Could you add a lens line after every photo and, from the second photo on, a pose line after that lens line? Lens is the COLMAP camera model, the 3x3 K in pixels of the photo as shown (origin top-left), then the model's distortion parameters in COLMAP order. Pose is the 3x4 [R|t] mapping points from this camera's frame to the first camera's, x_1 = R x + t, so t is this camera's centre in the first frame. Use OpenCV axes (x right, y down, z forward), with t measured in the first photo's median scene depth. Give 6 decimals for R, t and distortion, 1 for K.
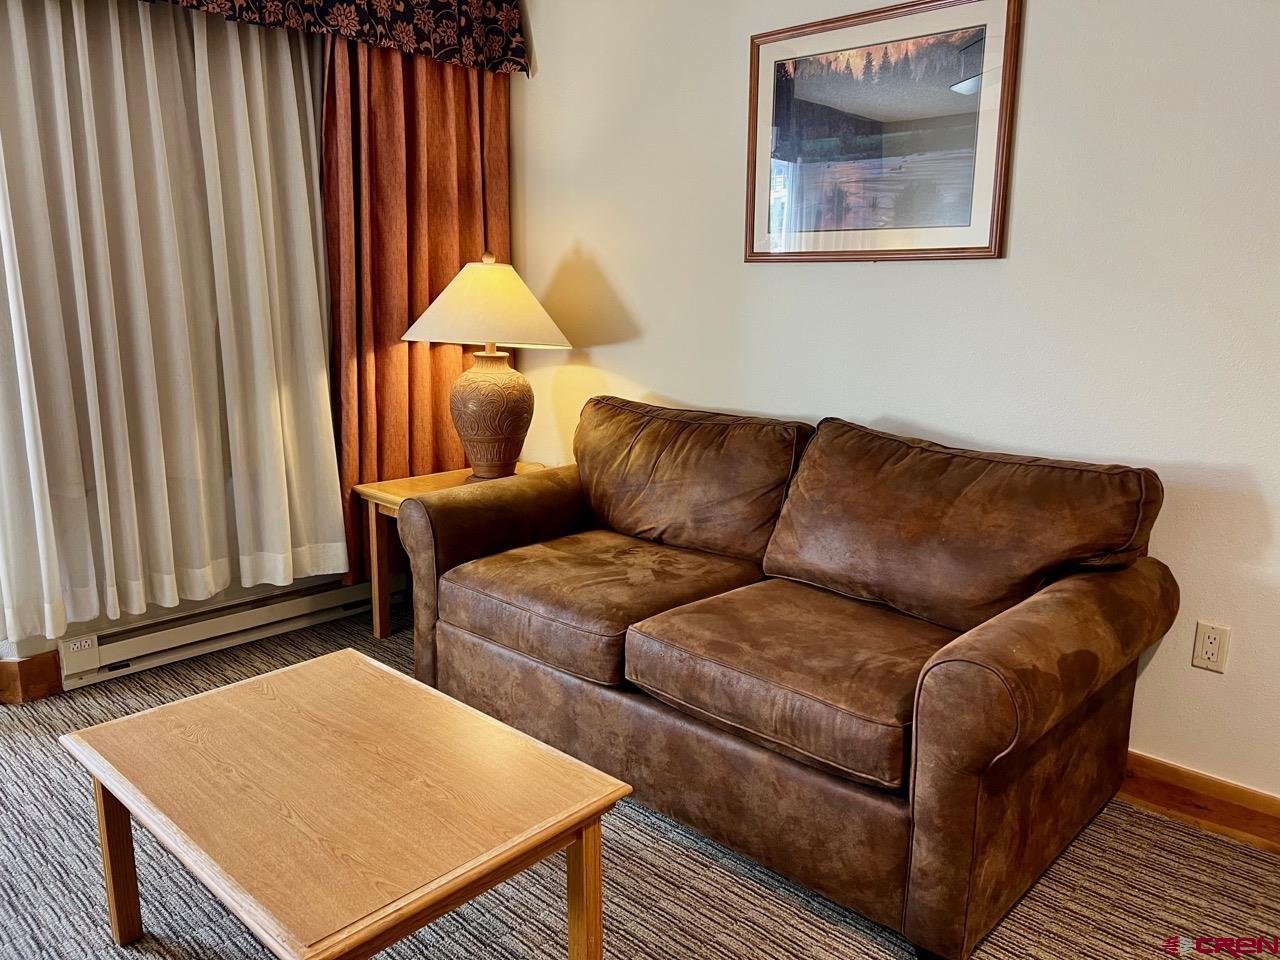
lens RADIAL K [[972.0, 0, 599.4], [0, 972.0, 485.1], [0, 0, 1]] dist [0.049207, -0.057587]
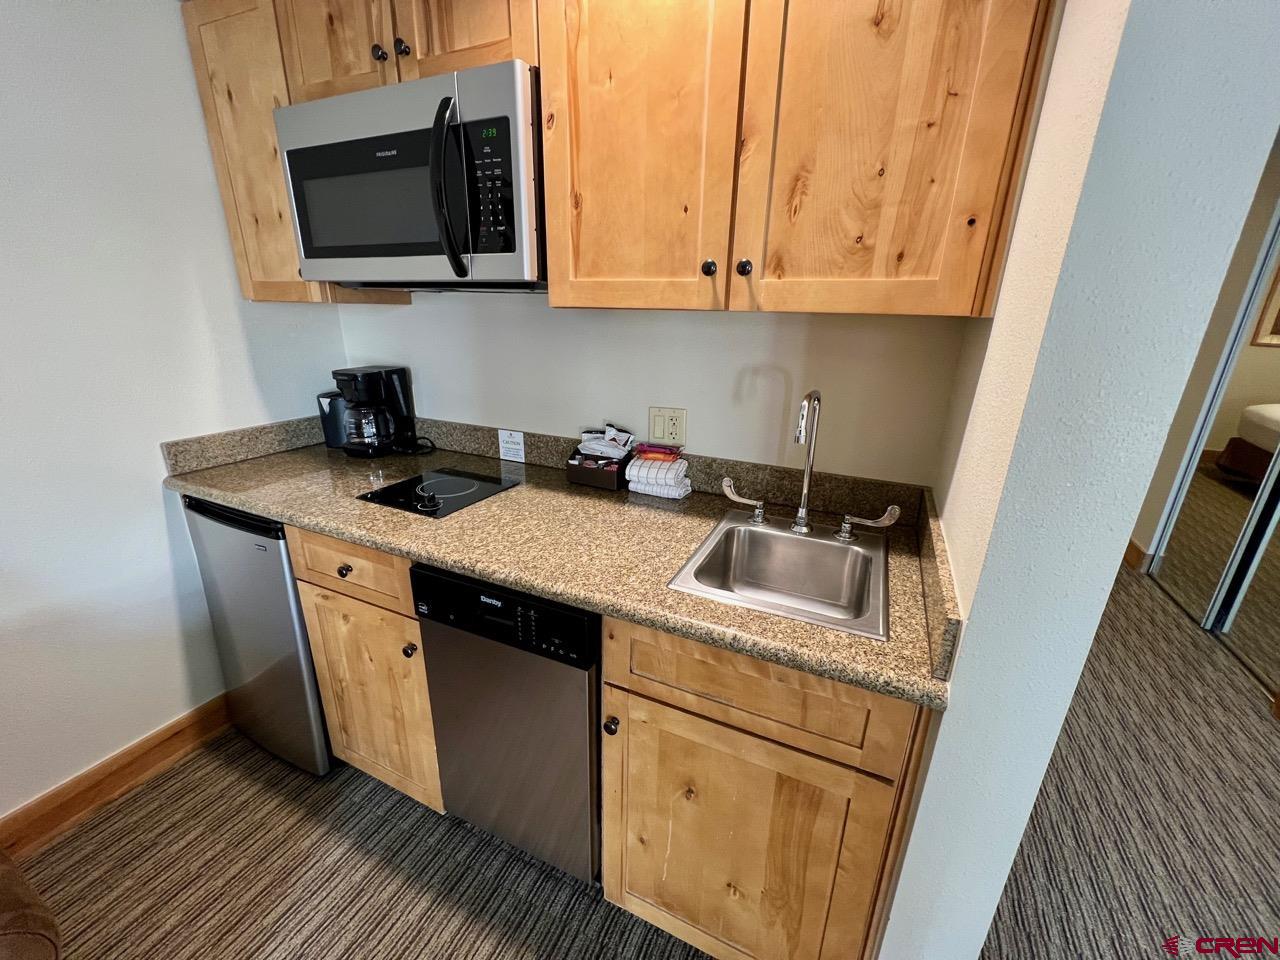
lens RADIAL K [[501.9, 0, 642.6], [0, 501.9, 488.0], [0, 0, 1]] dist [-0.000892, 0.000031]
pose [[-0.330159, -0.325227, 0.886128, 0.038252], [0.178851, 0.900210, 0.397033, -0.190211], [-0.926827, 0.289568, -0.239045, 0.607739]]
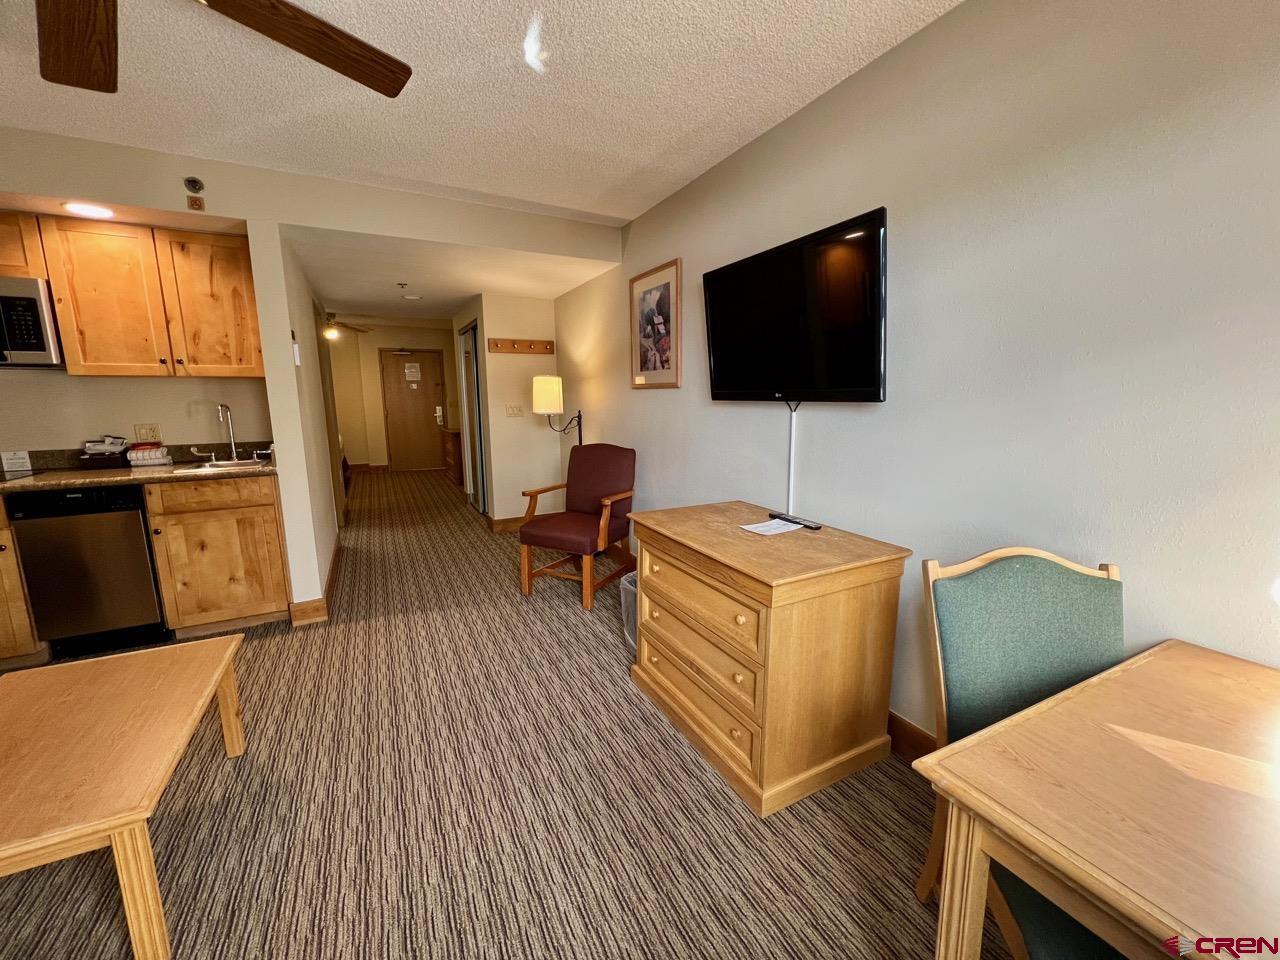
lens RADIAL K [[501.9, 0, 622.4], [0, 501.9, 480.3], [0, 0, 1]] dist [-0.000892, 0.000031]
pose [[-0.944099, -0.053971, 0.325214, -1.481497], [0.072698, 0.928136, 0.365072, -0.313242], [-0.321547, 0.368307, -0.872329, 1.485821]]
